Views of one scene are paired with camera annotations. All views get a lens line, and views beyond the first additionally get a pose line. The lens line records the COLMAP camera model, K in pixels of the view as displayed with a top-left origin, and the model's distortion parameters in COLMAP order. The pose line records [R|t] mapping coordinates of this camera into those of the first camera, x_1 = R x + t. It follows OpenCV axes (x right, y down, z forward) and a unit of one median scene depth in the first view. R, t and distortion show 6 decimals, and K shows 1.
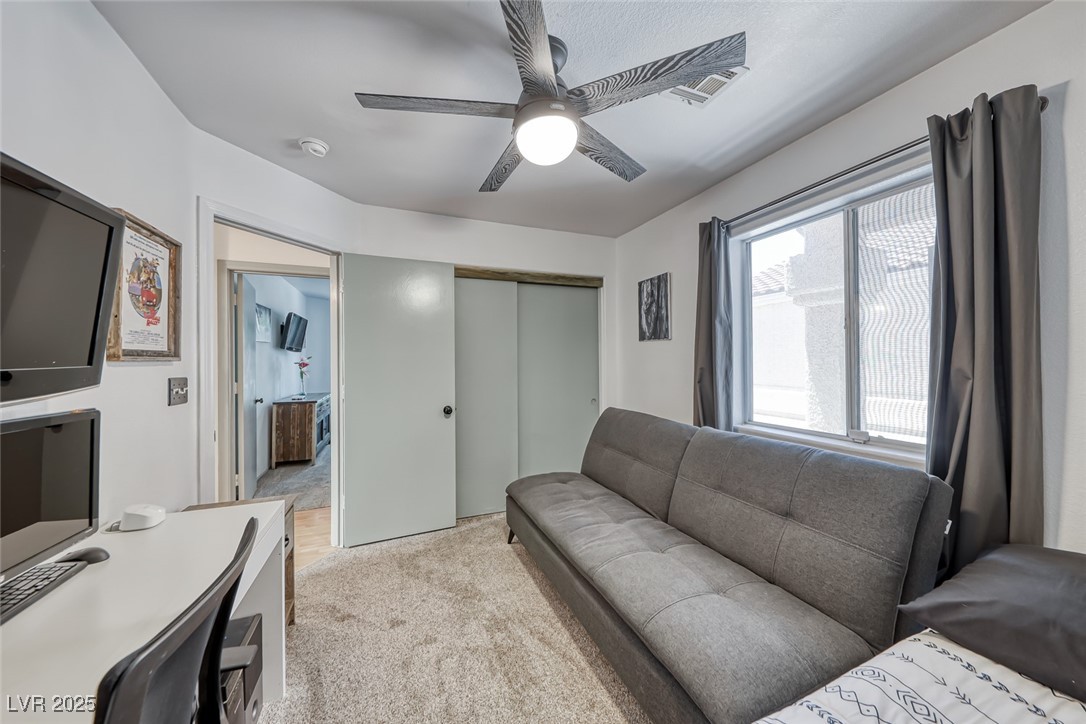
lens RADIAL K [[373.2, 0, 541.2], [0, 373.2, 362.4], [0, 0, 1]] dist [0.012416, -0.003512]
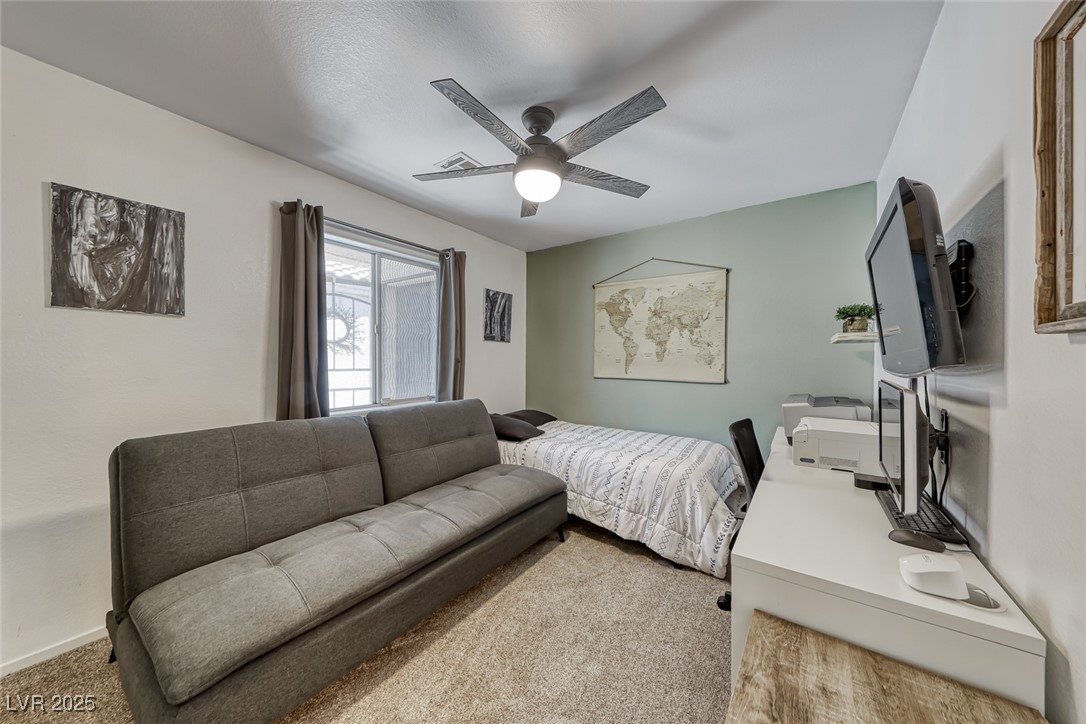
lens RADIAL K [[373.2, 0, 542.1], [0, 373.2, 356.8], [0, 0, 1]] dist [0.012416, -0.003512]
pose [[-0.533392, 0.003059, 0.845863, -0.513410], [-0.001966, 0.999986, -0.004856, 0.009777], [-0.845866, -0.004254, -0.533378, 0.774175]]
